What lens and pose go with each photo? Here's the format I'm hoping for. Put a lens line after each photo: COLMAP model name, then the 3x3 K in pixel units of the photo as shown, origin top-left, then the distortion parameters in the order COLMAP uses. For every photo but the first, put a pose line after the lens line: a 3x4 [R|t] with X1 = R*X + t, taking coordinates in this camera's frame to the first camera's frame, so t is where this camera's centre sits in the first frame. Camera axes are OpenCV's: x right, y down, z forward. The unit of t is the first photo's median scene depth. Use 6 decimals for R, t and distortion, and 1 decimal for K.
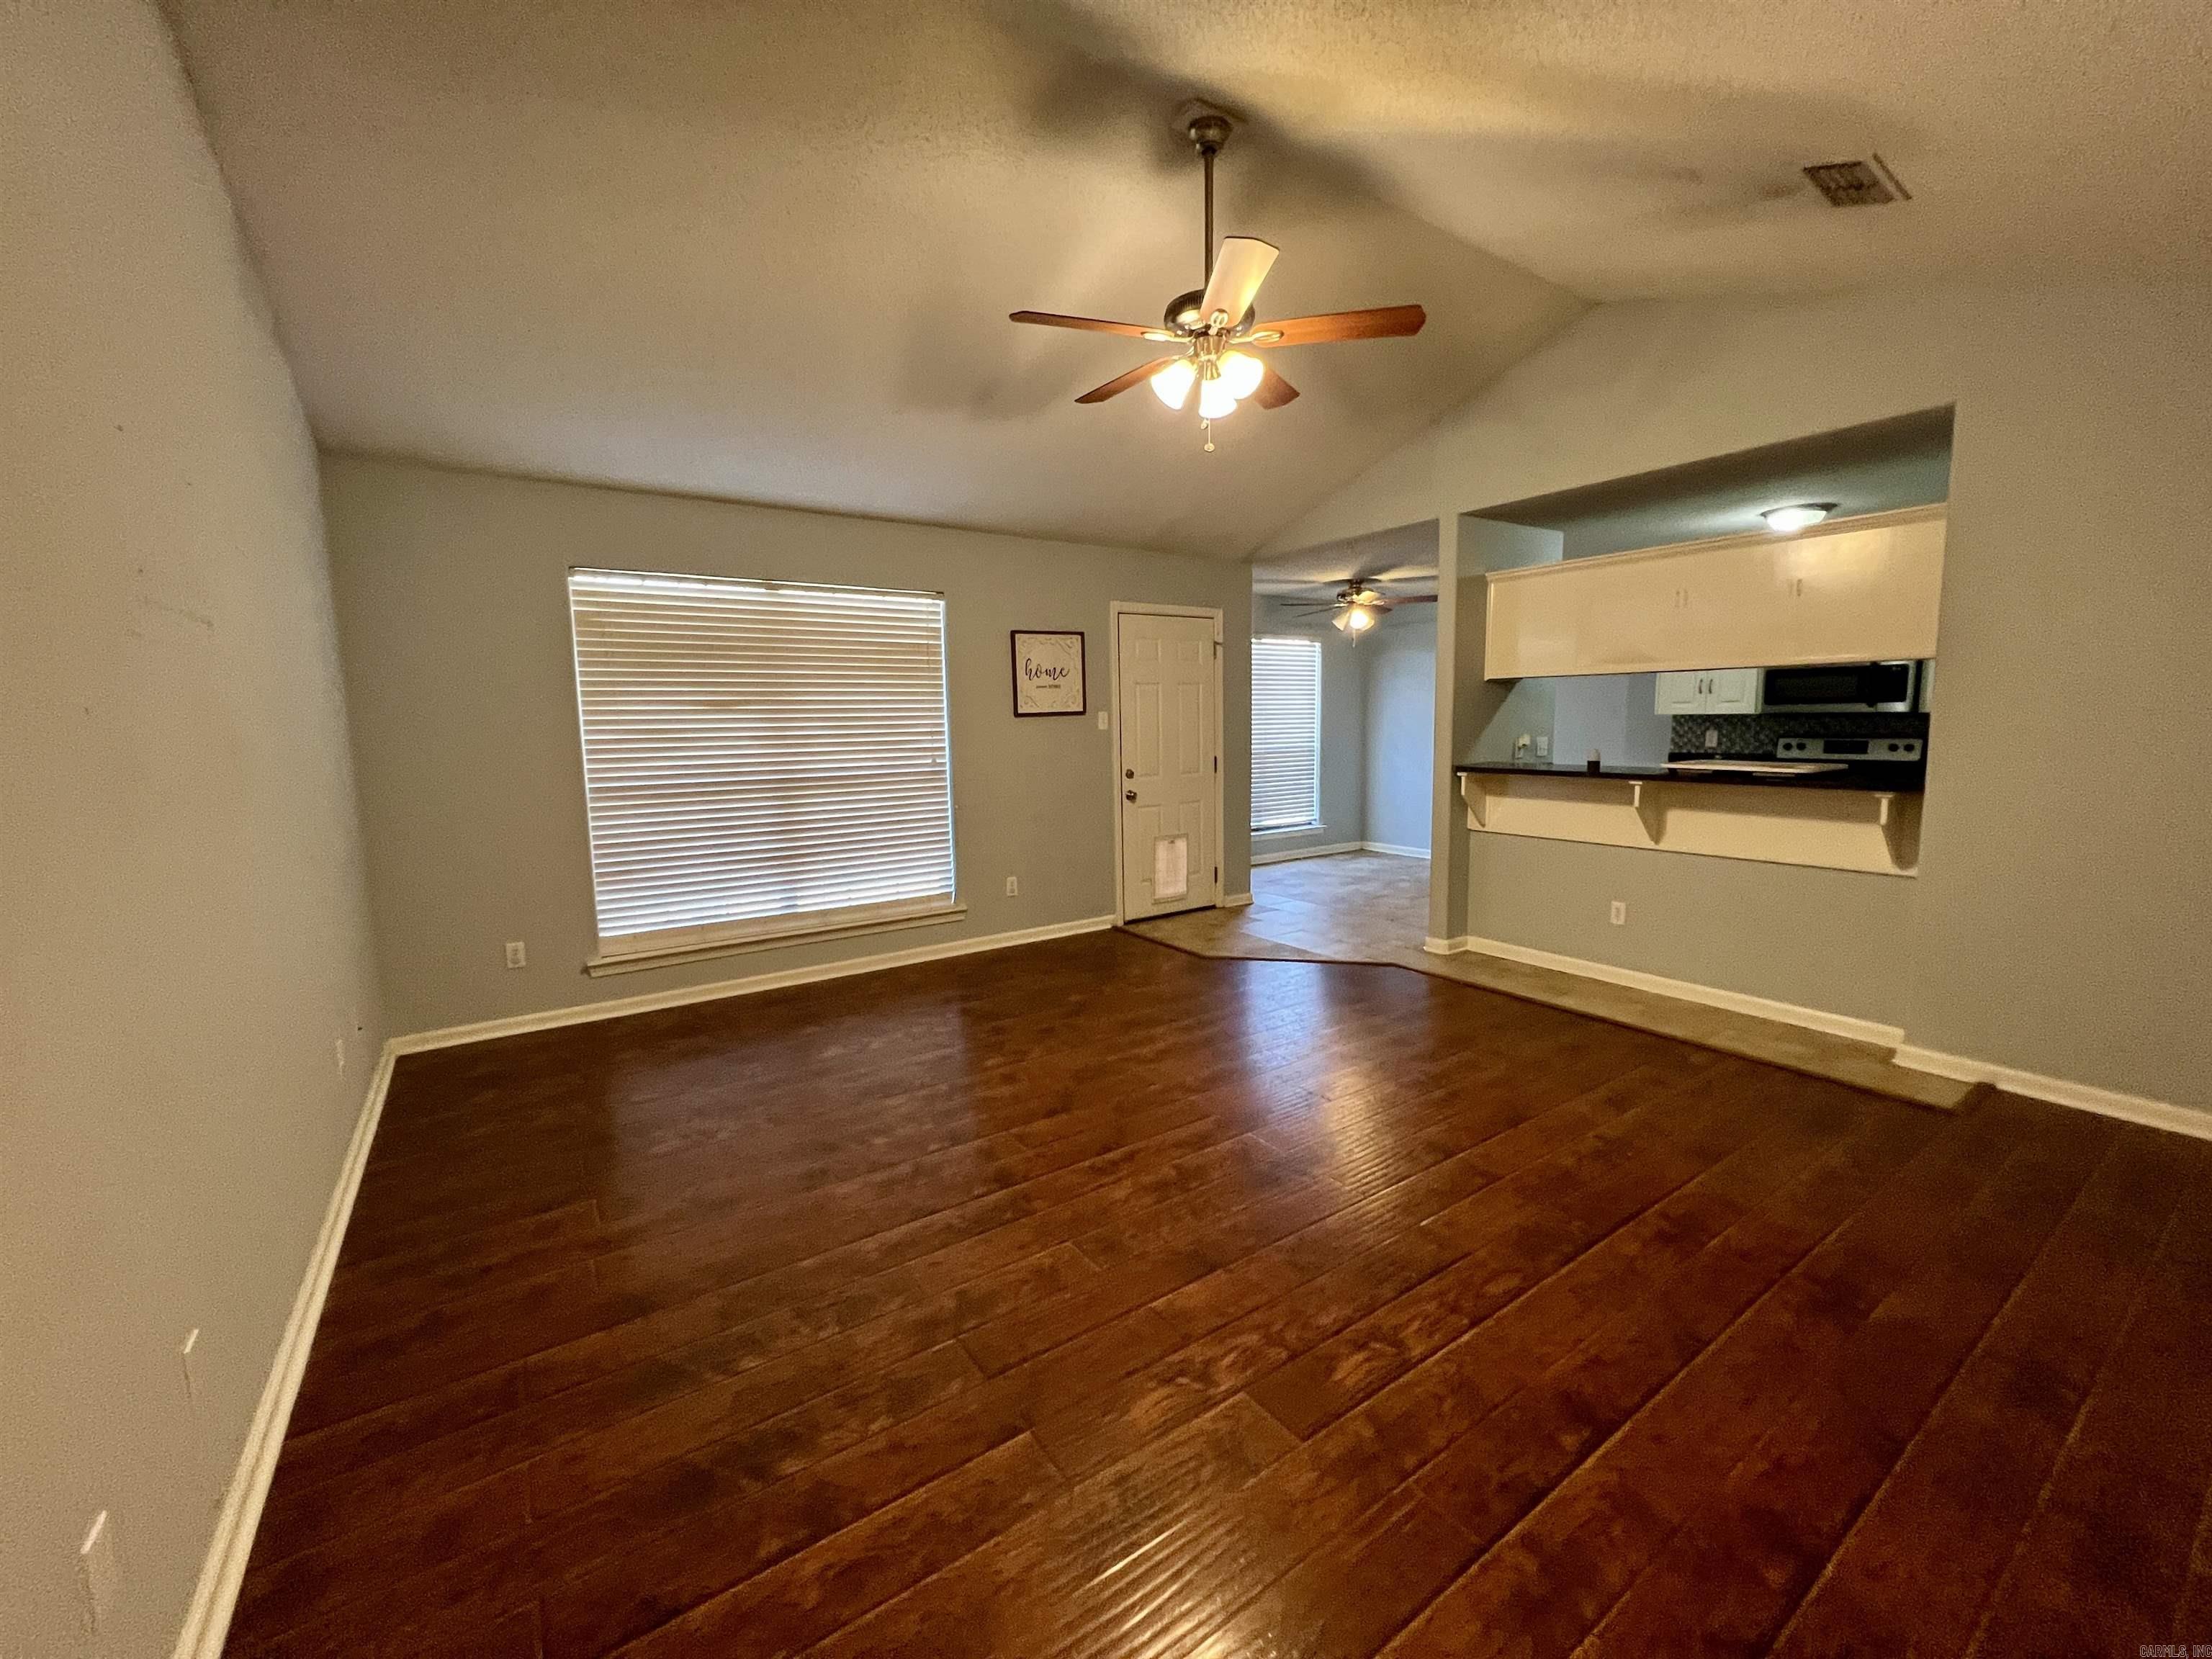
lens RADIAL K [[884.6, 0, 1098.0], [0, 884.6, 833.0], [0, 0, 1]] dist [-0.000506, -0.000321]
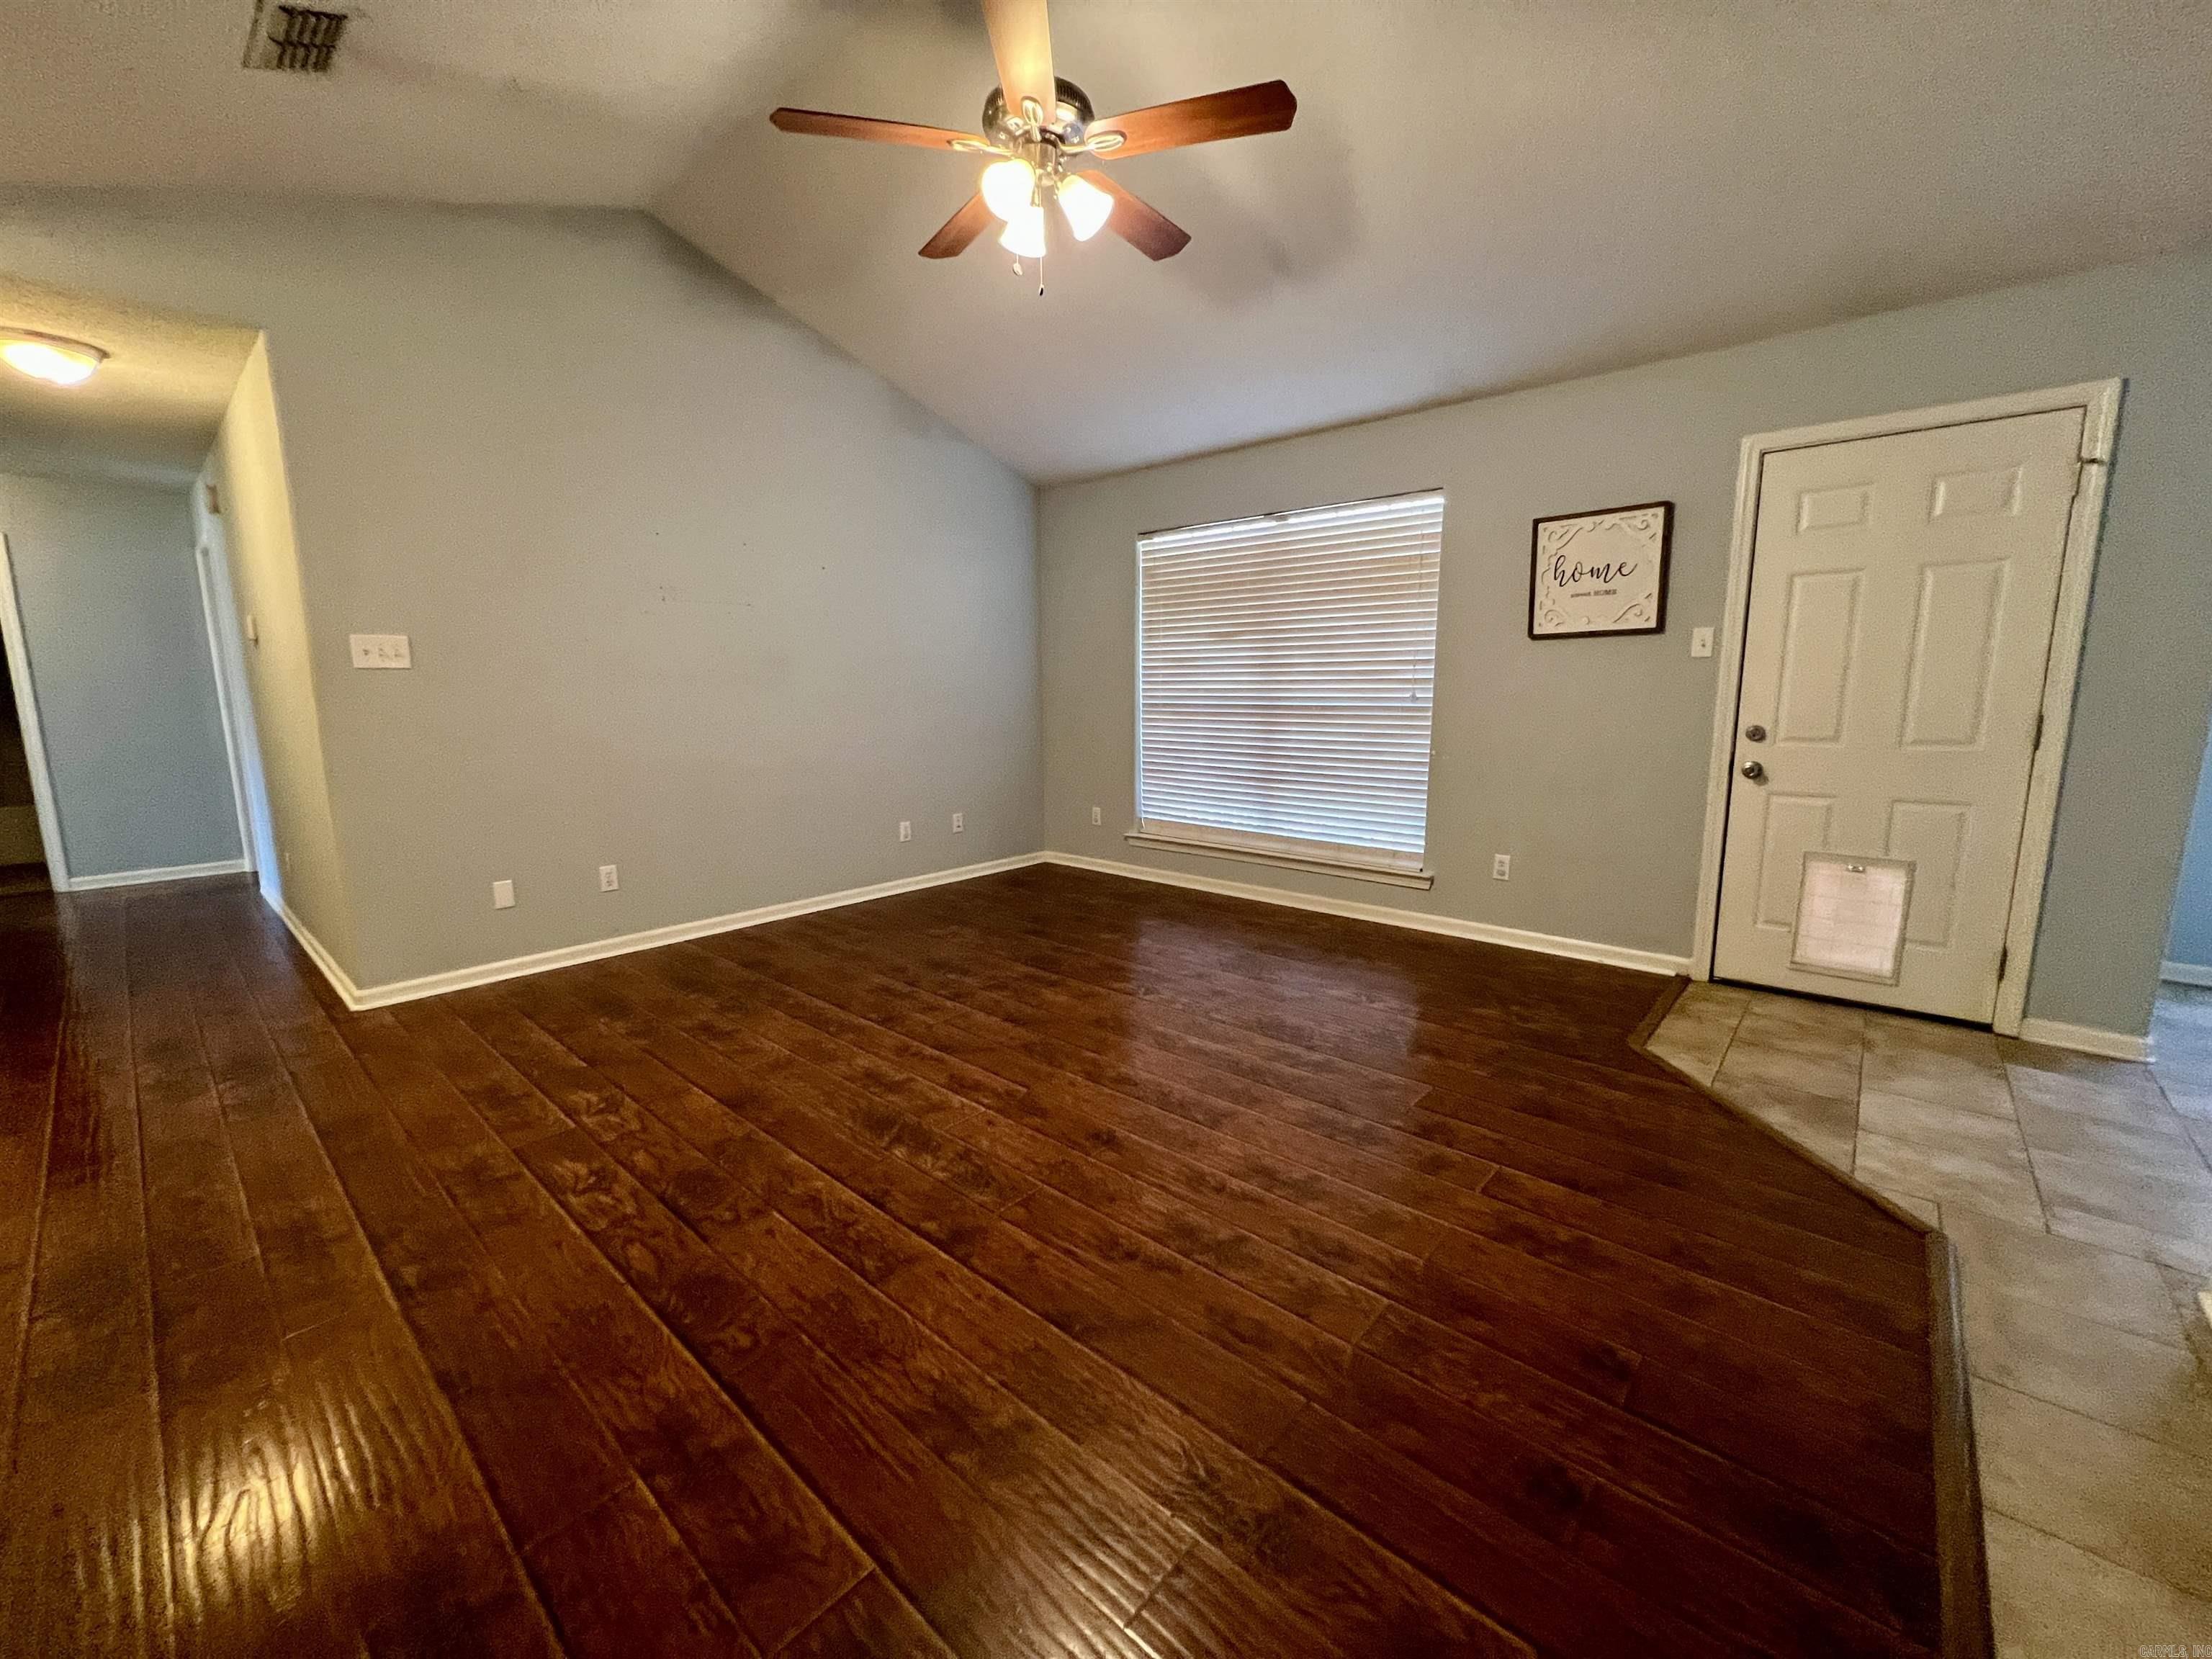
lens RADIAL K [[884.6, 0, 1104.9], [0, 884.6, 829.1], [0, 0, 1]] dist [-0.000506, -0.000321]
pose [[0.243304, 0.172718, -0.954448, 0.560695], [-0.125054, 0.981391, 0.145715, -0.040572], [0.961855, 0.083904, 0.260376, 0.493889]]
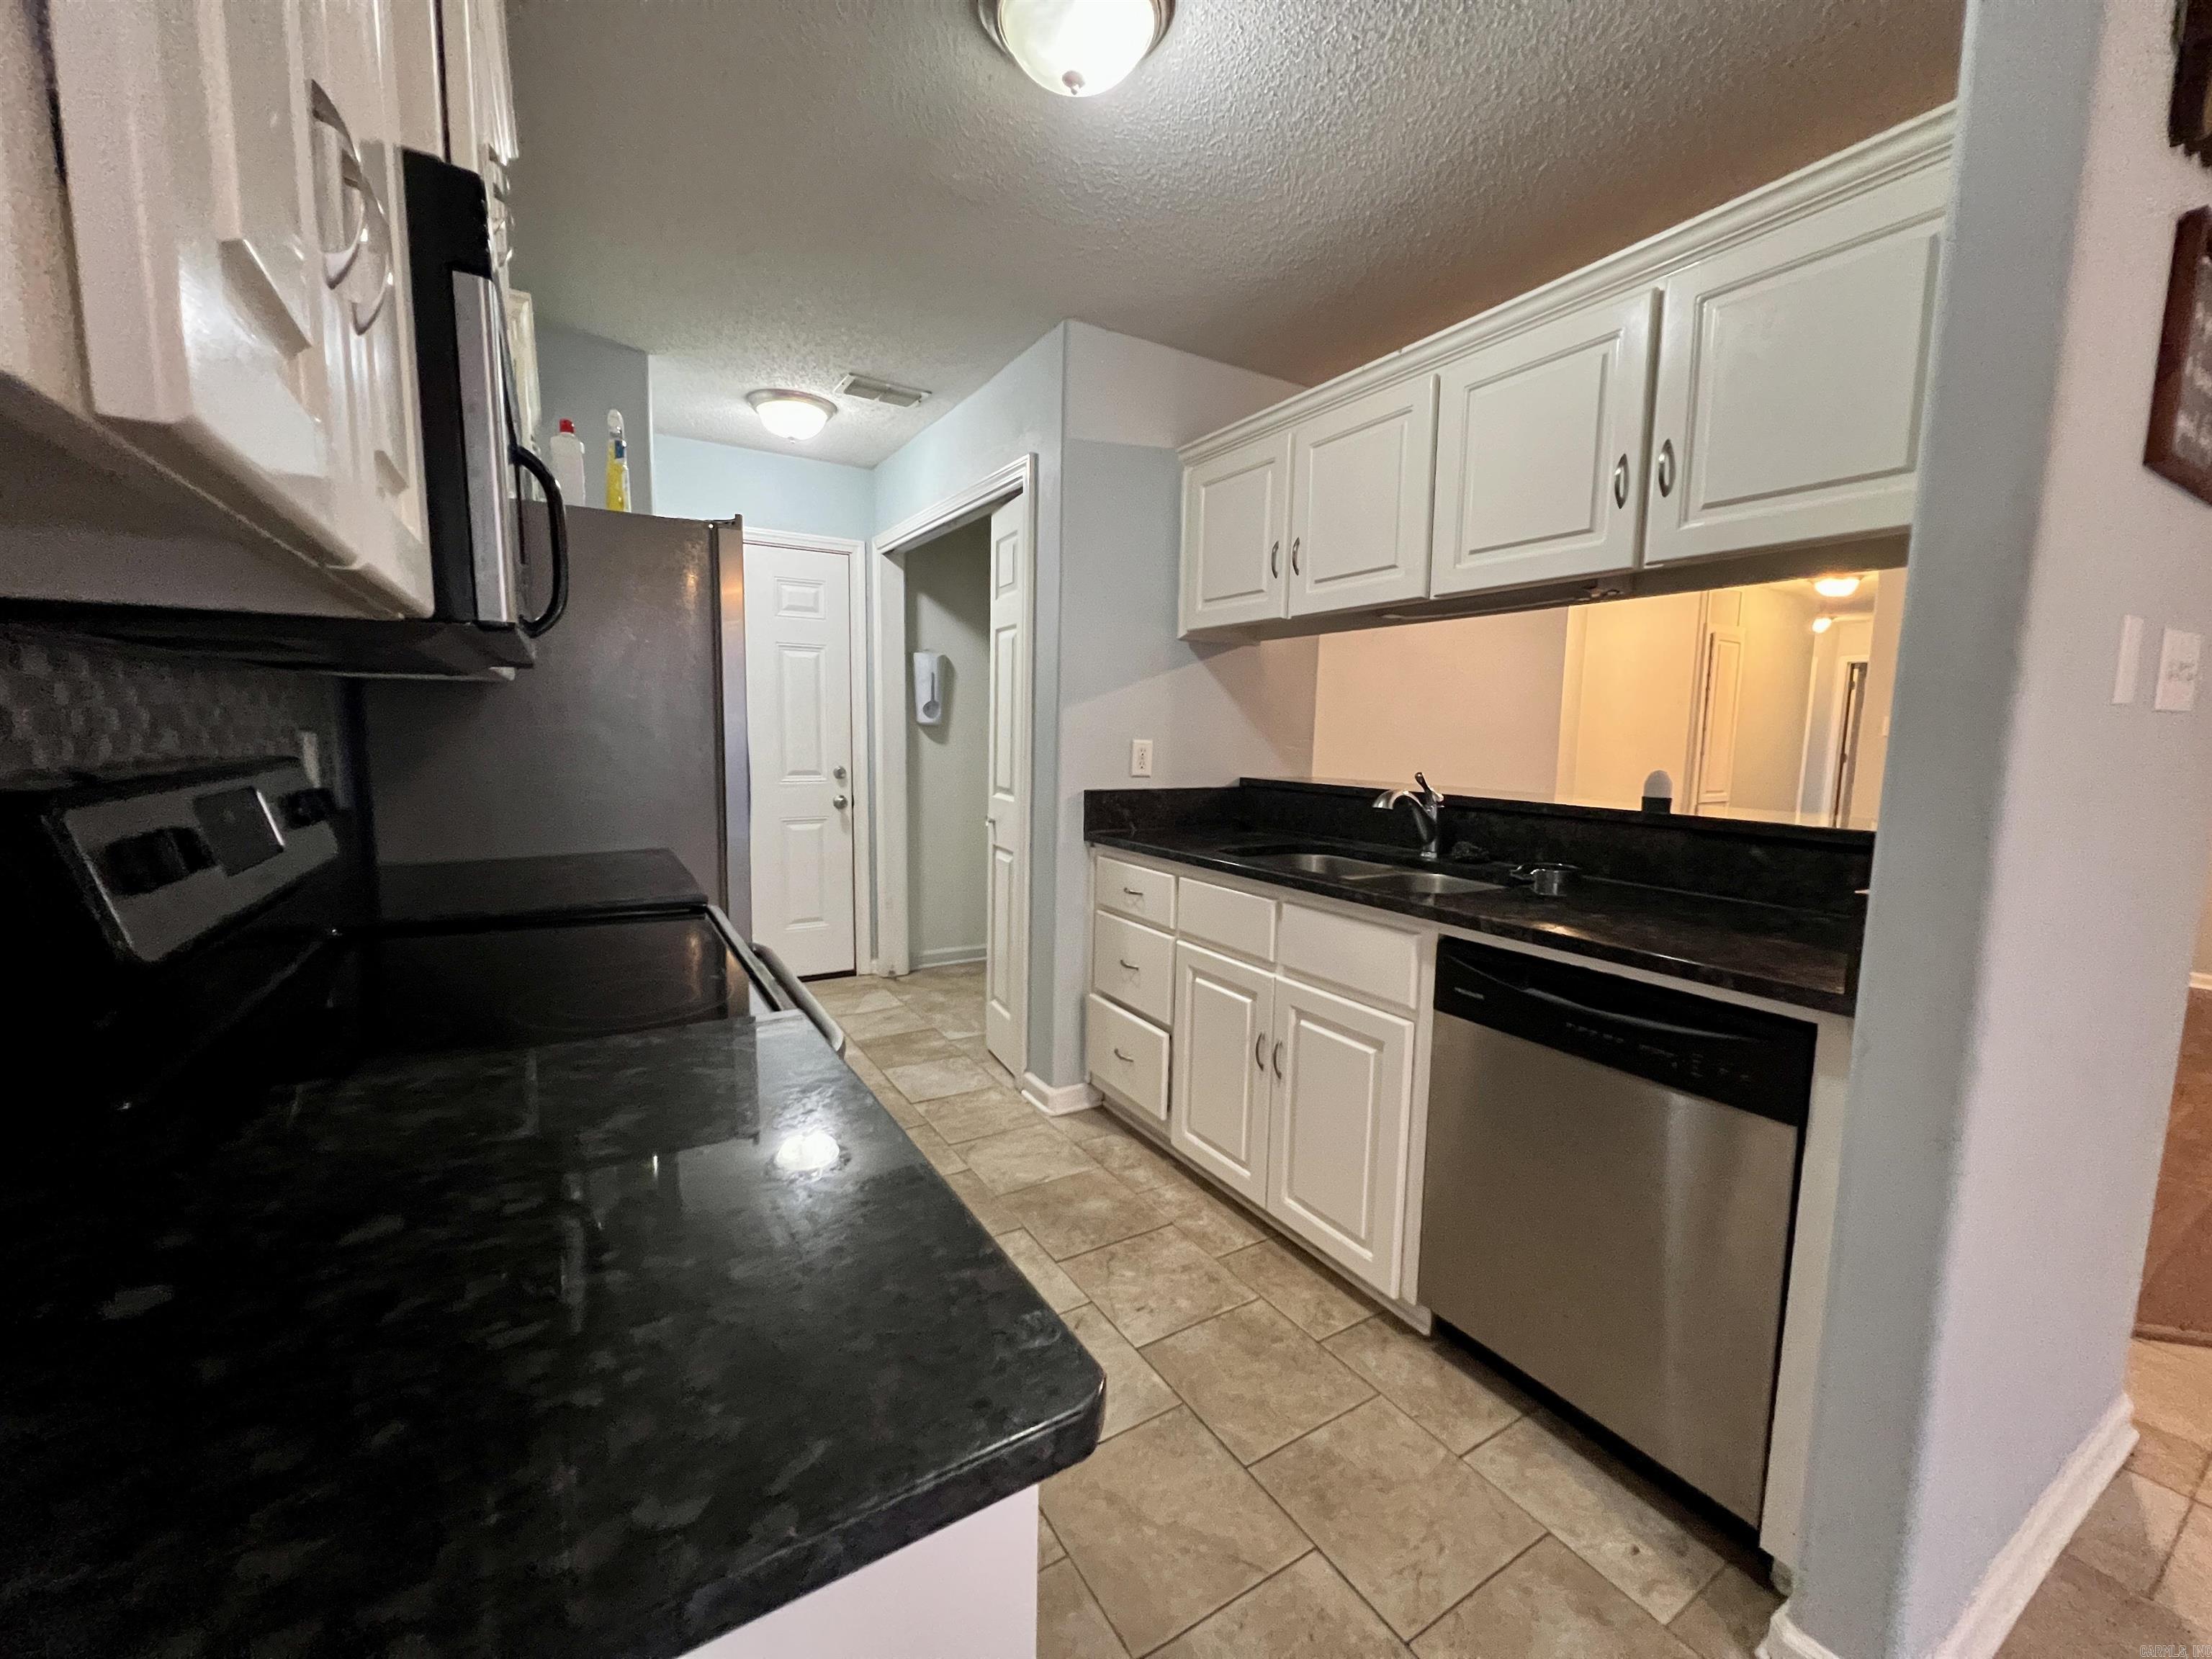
lens RADIAL K [[884.6, 0, 1102.0], [0, 884.6, 827.4], [0, 0, 1]] dist [-0.000506, -0.000321]
pose [[-0.998772, -0.005566, 0.049237, 0.718466], [0.006329, 0.971198, 0.238188, -0.152571], [-0.049145, 0.238207, -0.969970, 1.274952]]
